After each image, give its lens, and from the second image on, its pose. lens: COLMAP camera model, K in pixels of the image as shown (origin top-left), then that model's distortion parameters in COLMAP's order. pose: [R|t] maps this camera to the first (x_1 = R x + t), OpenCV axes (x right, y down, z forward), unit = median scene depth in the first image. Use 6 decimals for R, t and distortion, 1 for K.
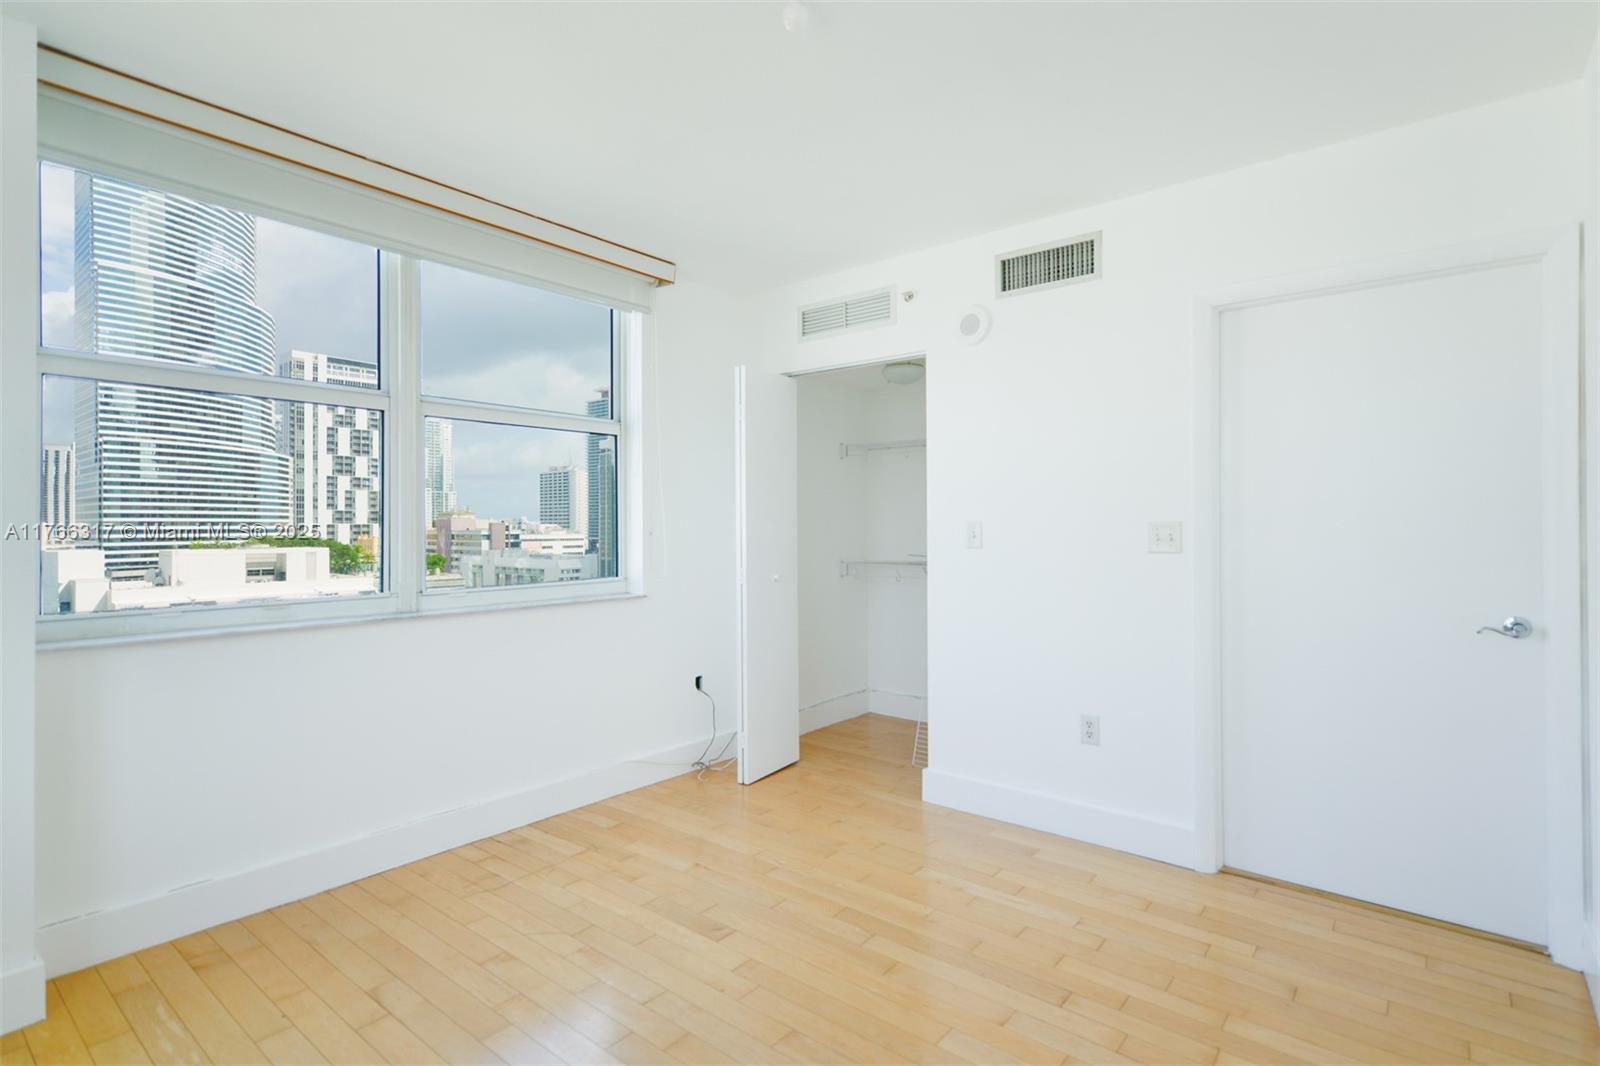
lens RADIAL K [[793.0, 0, 805.1], [0, 793.0, 534.1], [0, 0, 1]] dist [0.003775, 0.000506]
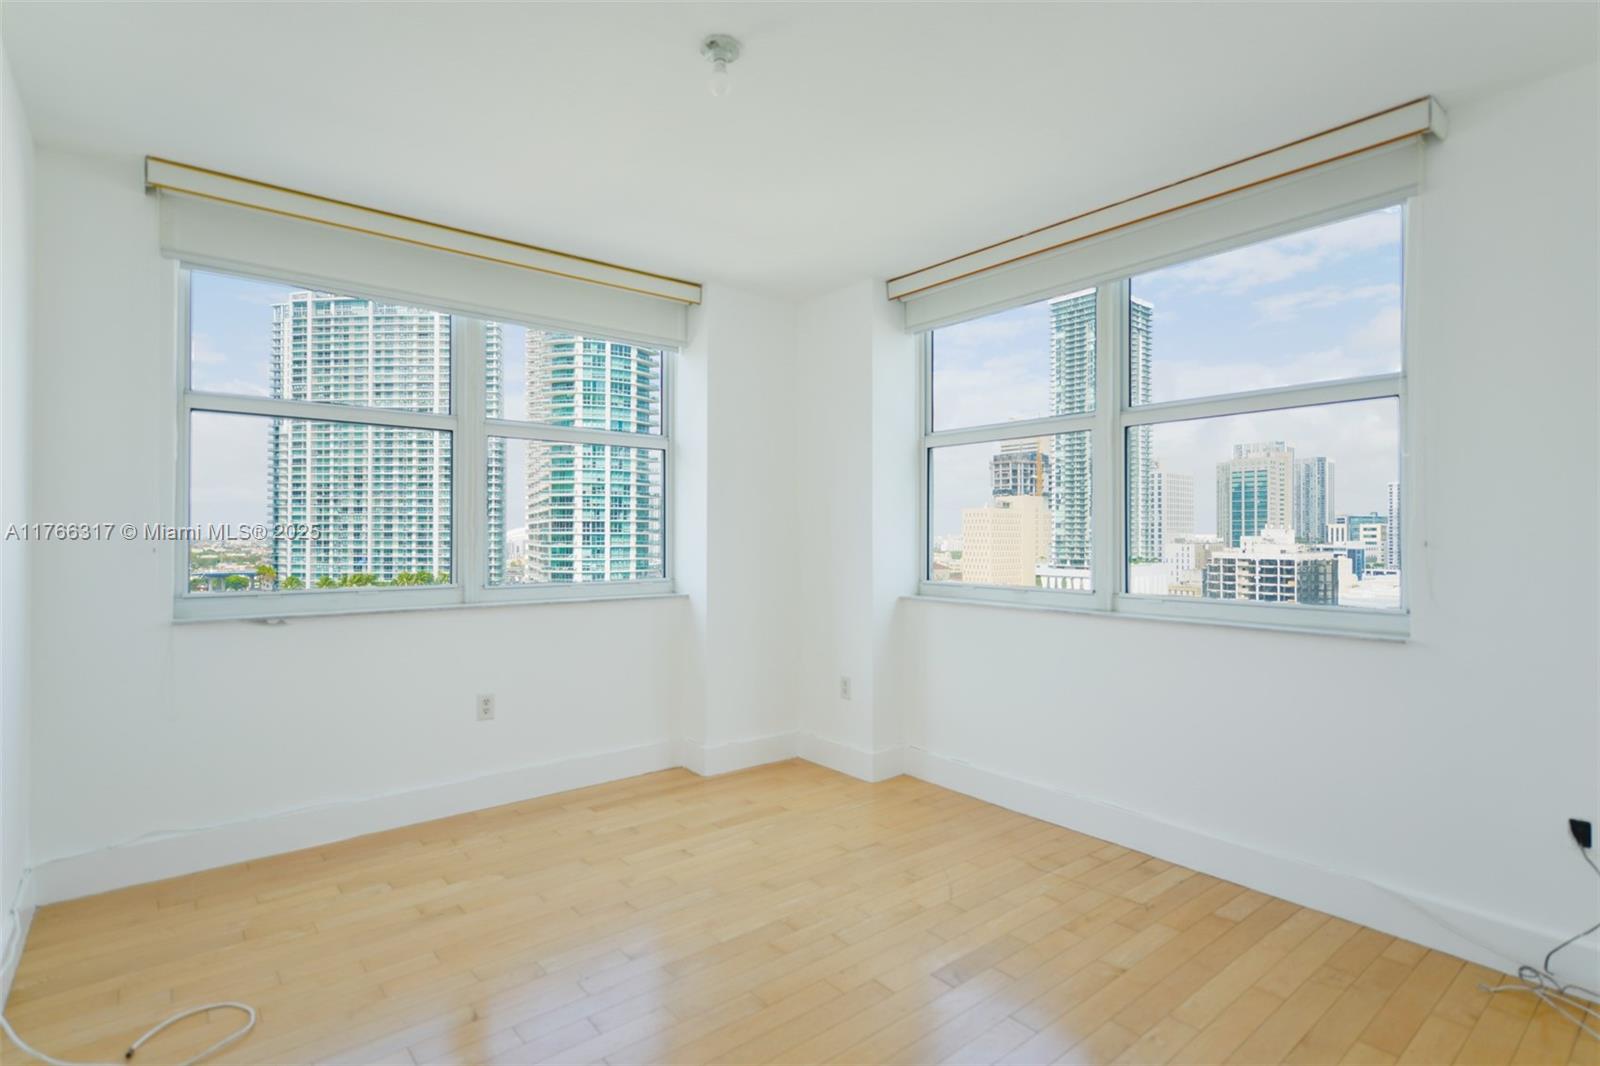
lens RADIAL K [[793.0, 0, 805.1], [0, 793.0, 534.1], [0, 0, 1]] dist [0.003775, 0.000506]
pose [[-0.206449, 0.001395, -0.978456, 0.661203], [-0.015601, 0.999867, 0.004717, -0.007260], [0.978333, 0.016239, -0.206400, 0.820131]]
